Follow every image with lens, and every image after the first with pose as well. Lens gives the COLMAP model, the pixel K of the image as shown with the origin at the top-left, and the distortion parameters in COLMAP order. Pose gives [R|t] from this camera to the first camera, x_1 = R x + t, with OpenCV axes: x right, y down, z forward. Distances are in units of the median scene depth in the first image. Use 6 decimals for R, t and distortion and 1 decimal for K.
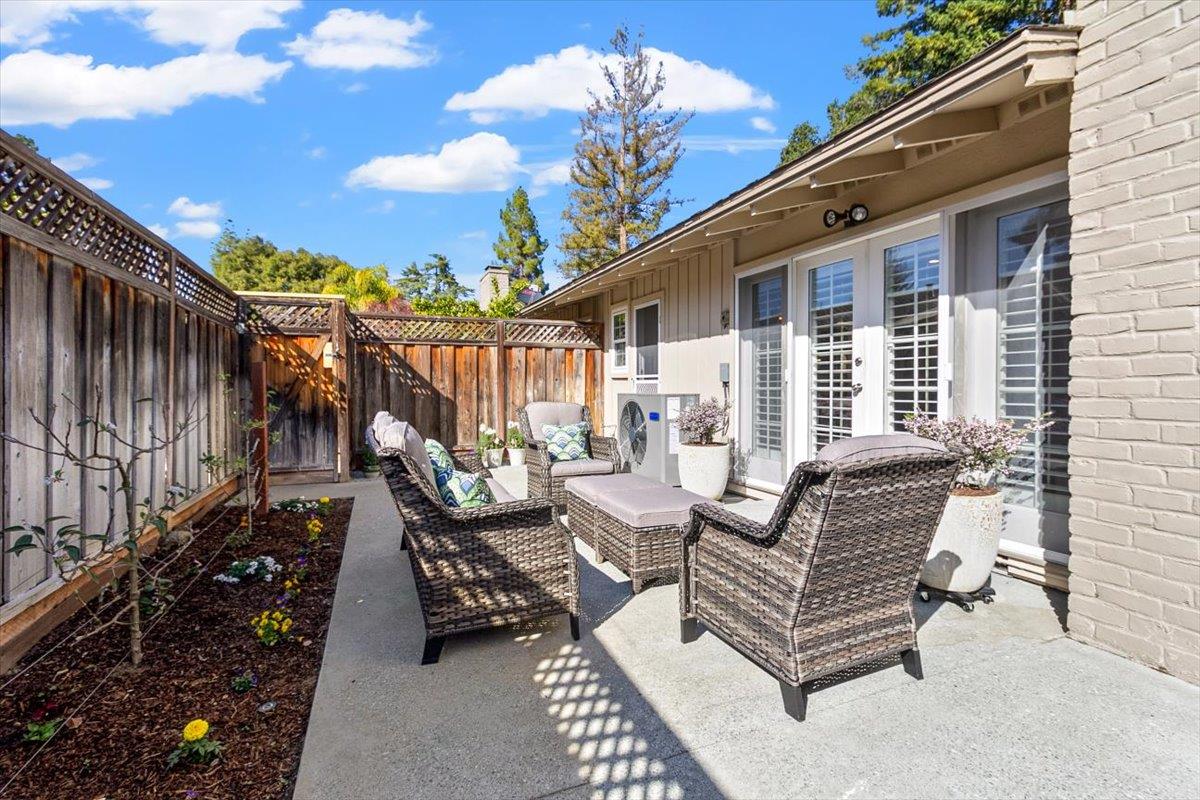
lens RADIAL K [[555.0, 0, 602.0], [0, 555.0, 395.9], [0, 0, 1]] dist [0.004782, -0.000120]
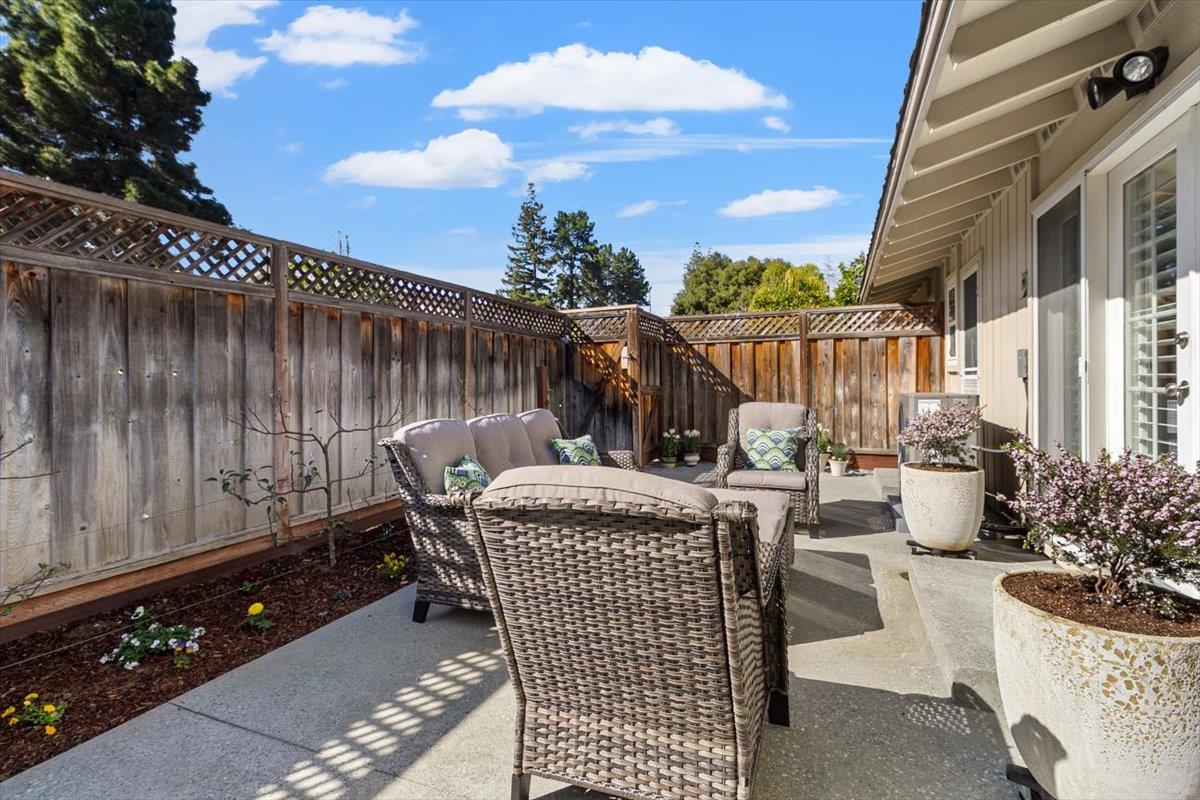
lens RADIAL K [[555.0, 0, 603.9], [0, 555.0, 387.6], [0, 0, 1]] dist [0.004782, -0.000120]
pose [[0.711449, 0.001593, -0.702736, 0.245591], [-0.005152, 0.999982, -0.002949, -0.006651], [0.702718, 0.005718, 0.711445, 0.128122]]
